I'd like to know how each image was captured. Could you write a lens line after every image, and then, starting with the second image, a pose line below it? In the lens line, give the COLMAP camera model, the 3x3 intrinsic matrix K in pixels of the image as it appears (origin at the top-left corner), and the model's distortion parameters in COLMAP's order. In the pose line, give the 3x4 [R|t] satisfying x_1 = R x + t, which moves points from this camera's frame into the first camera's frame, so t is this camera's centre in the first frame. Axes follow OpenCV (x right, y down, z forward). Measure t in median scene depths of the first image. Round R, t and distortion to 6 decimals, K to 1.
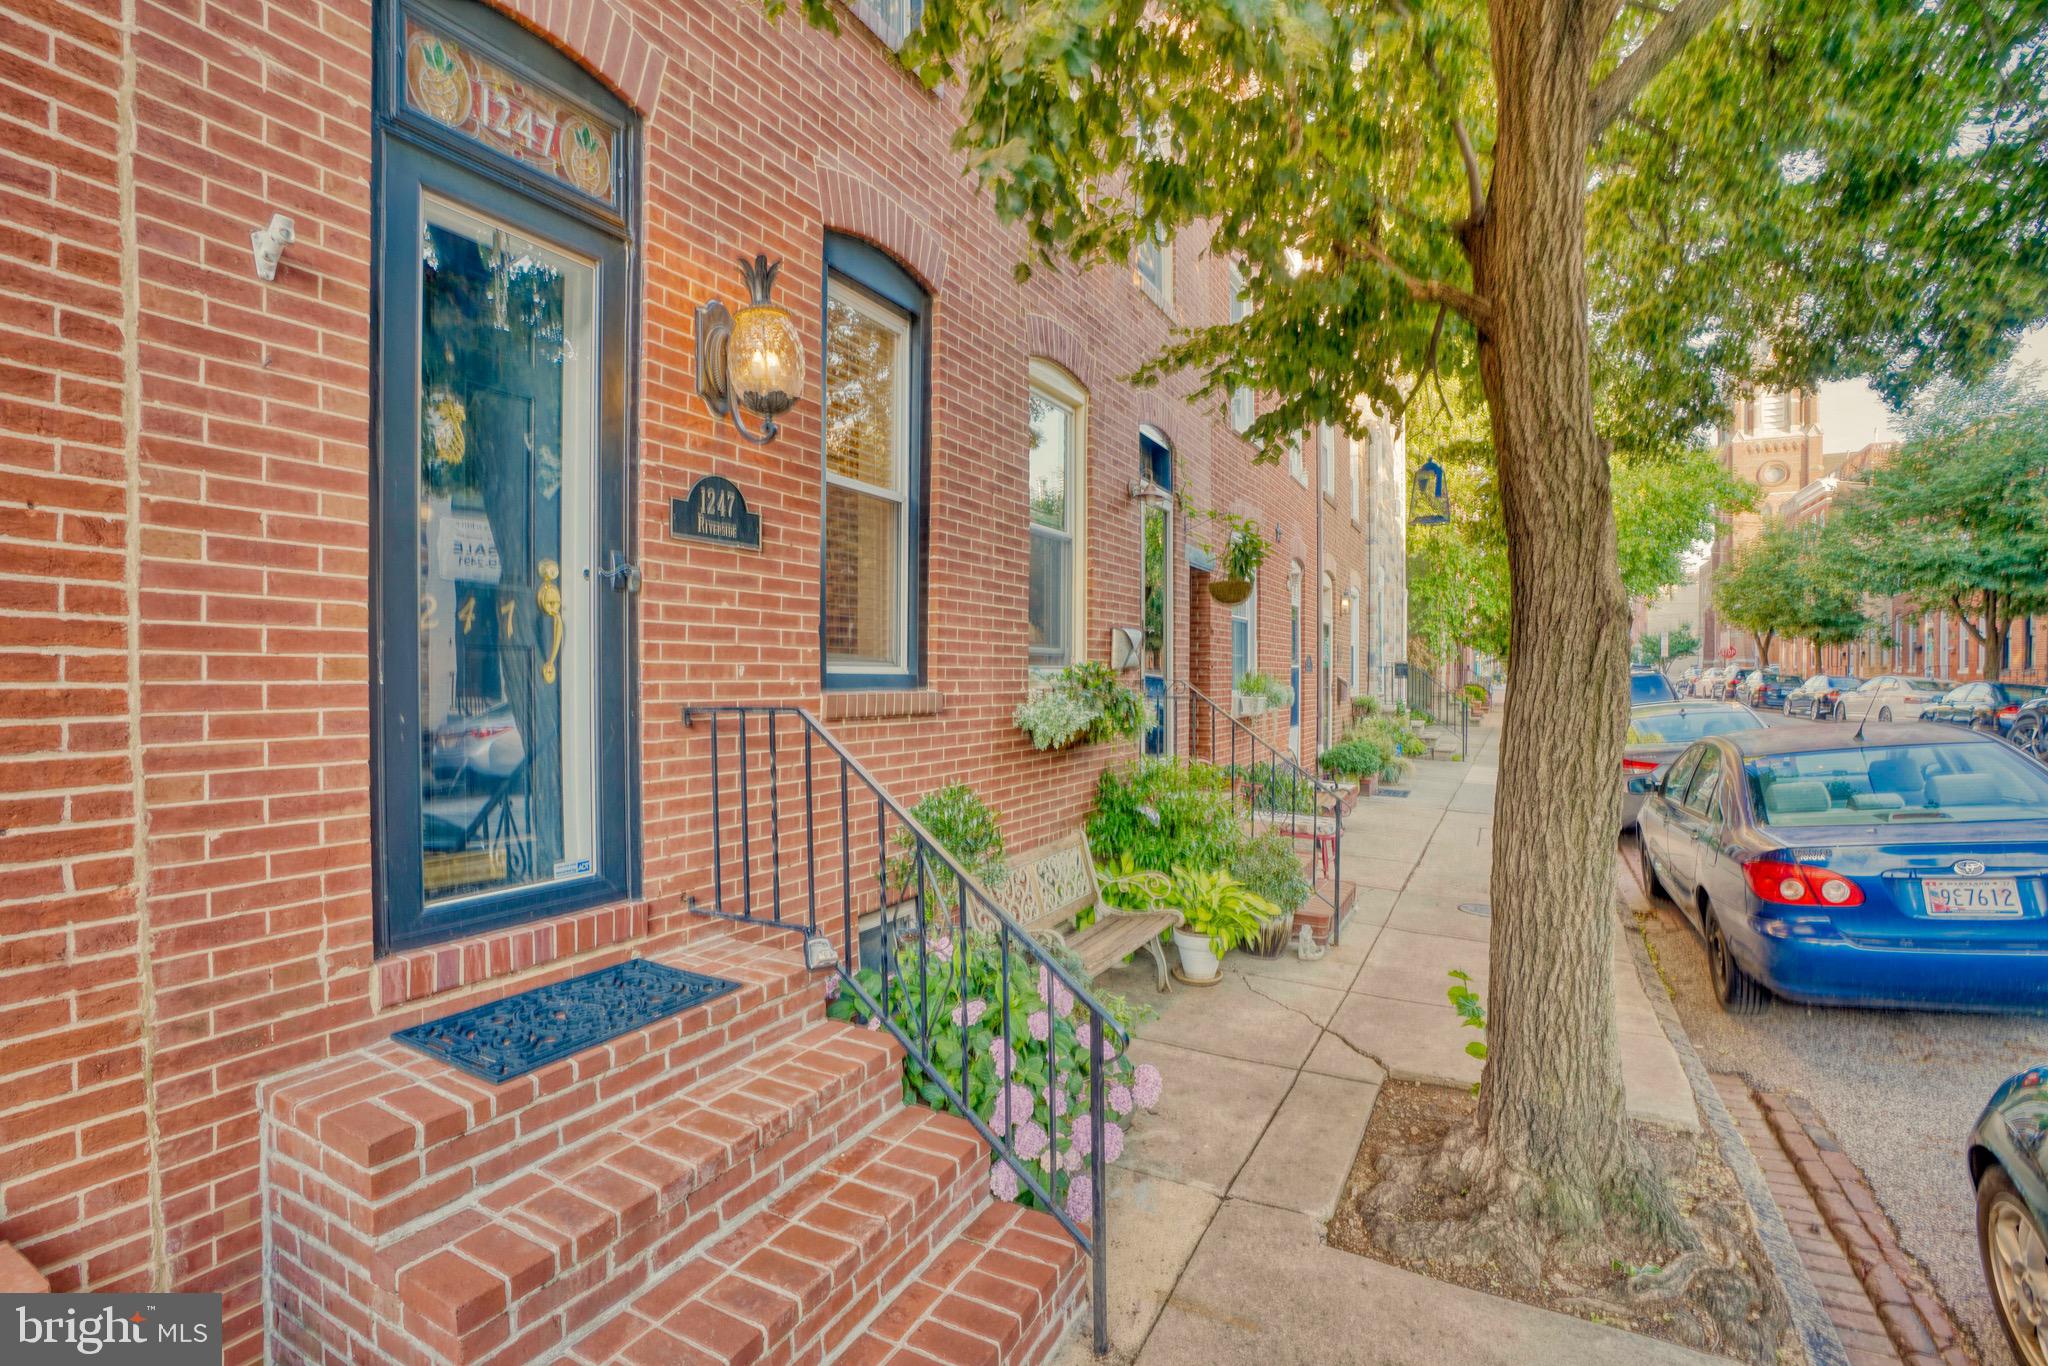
lens RADIAL K [[947.1, 0, 1023.6], [0, 947.1, 695.3], [0, 0, 1]] dist [-0.066011, 0.024337]
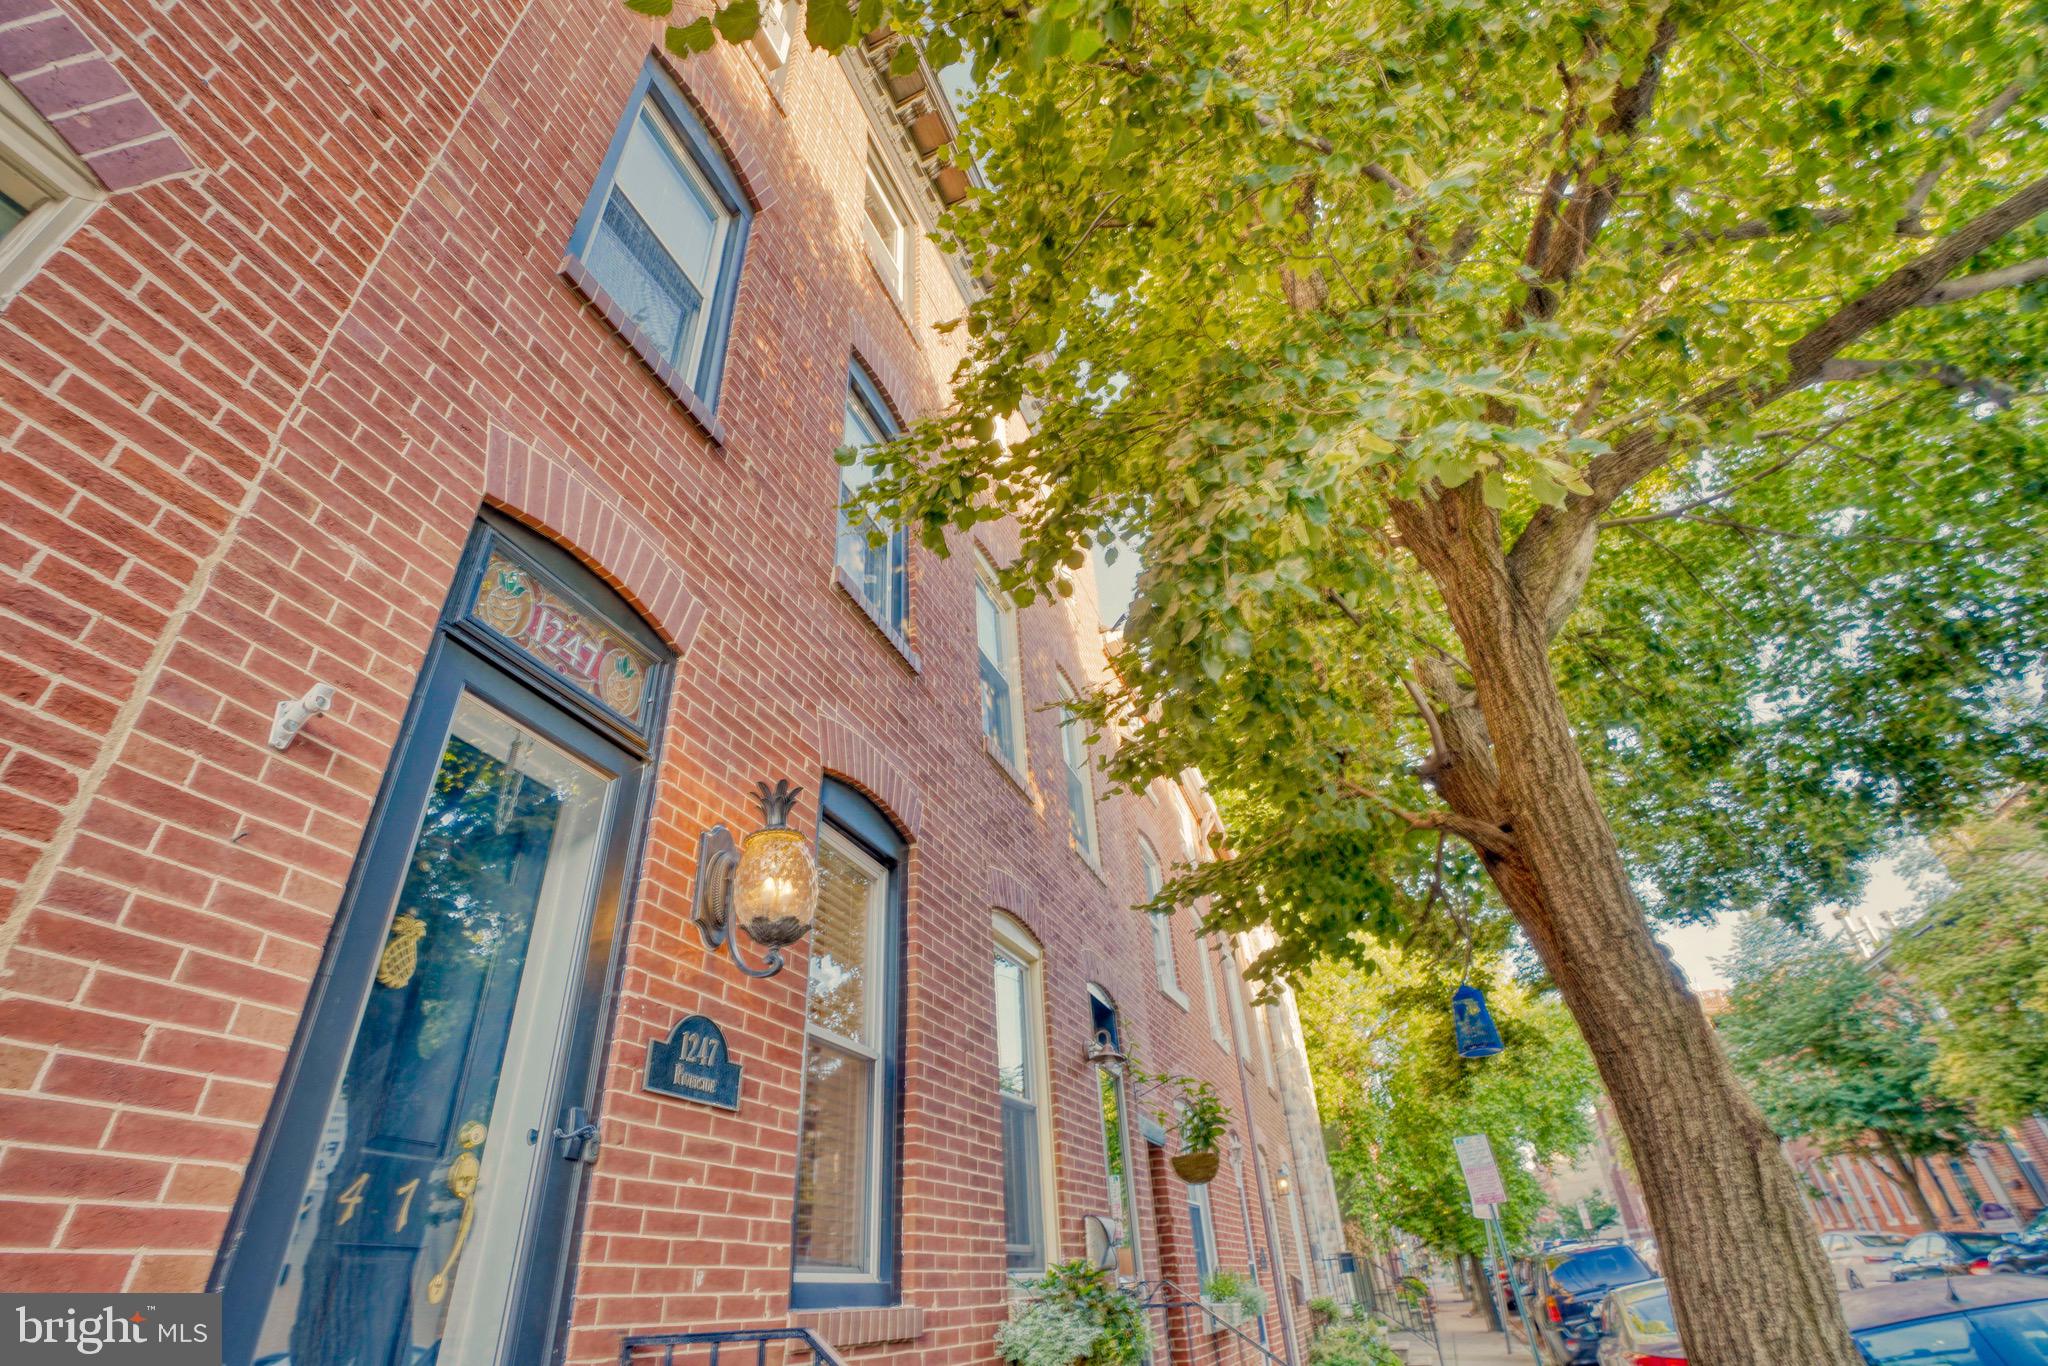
lens RADIAL K [[947.1, 0, 1017.7], [0, 947.1, 697.6], [0, 0, 1]] dist [-0.066011, 0.024337]
pose [[0.991993, 0.021910, 0.124376, -0.126338], [0.051907, 0.827069, -0.559699, 0.011948], [-0.115130, 0.561673, 0.819310, 0.094321]]
